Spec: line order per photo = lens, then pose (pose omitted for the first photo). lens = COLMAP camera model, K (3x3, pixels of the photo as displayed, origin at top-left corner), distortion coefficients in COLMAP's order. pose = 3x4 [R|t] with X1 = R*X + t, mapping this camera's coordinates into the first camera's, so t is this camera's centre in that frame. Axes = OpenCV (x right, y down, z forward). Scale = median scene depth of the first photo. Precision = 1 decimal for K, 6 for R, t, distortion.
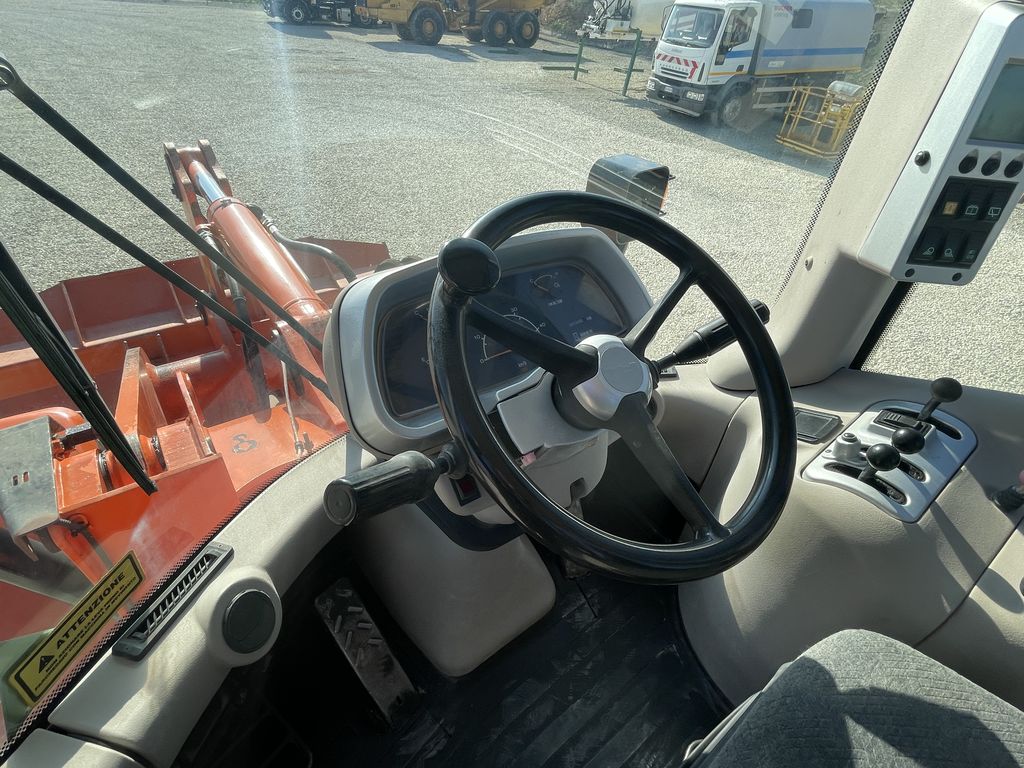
lens RADIAL K [[502.8, 0, 511.4], [0, 502.8, 384.1], [0, 0, 1]] dist [-0.004756, -0.001164]
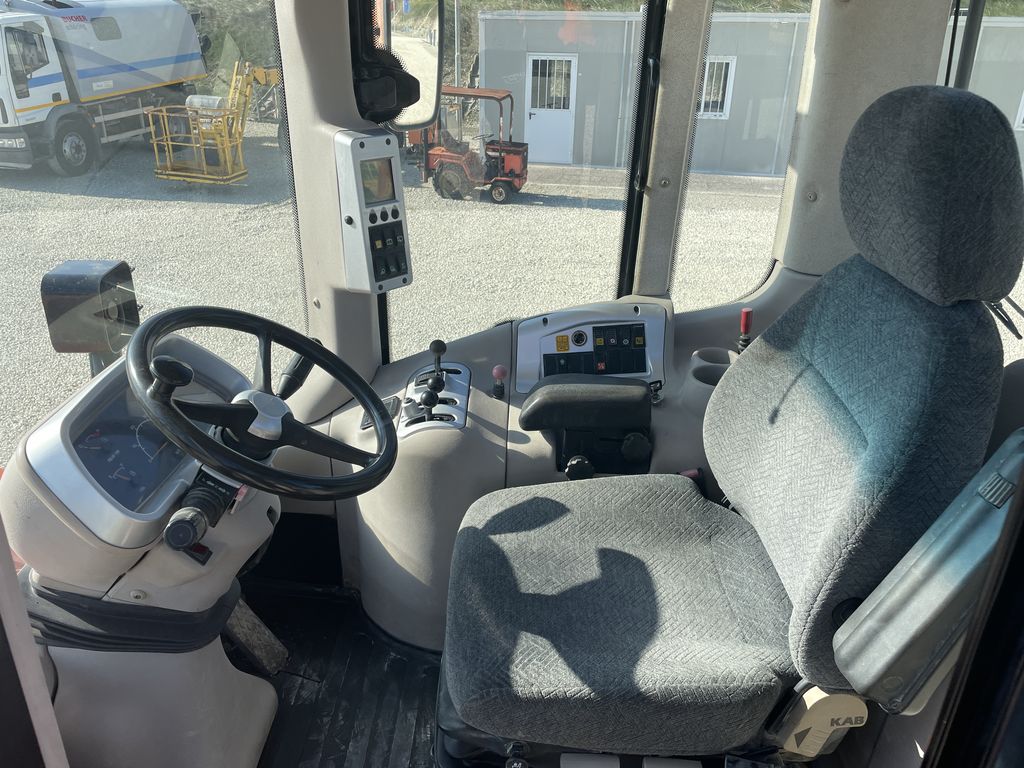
lens RADIAL K [[778.2, 0, 510.0], [0, 778.2, 382.9], [0, 0, 1]] dist [0.097638, -0.110495]
pose [[0.627041, -0.381896, 0.678951, -0.632062], [0.501084, 0.865071, 0.023811, 0.156782], [-0.596434, 0.325281, 0.733797, -0.820392]]
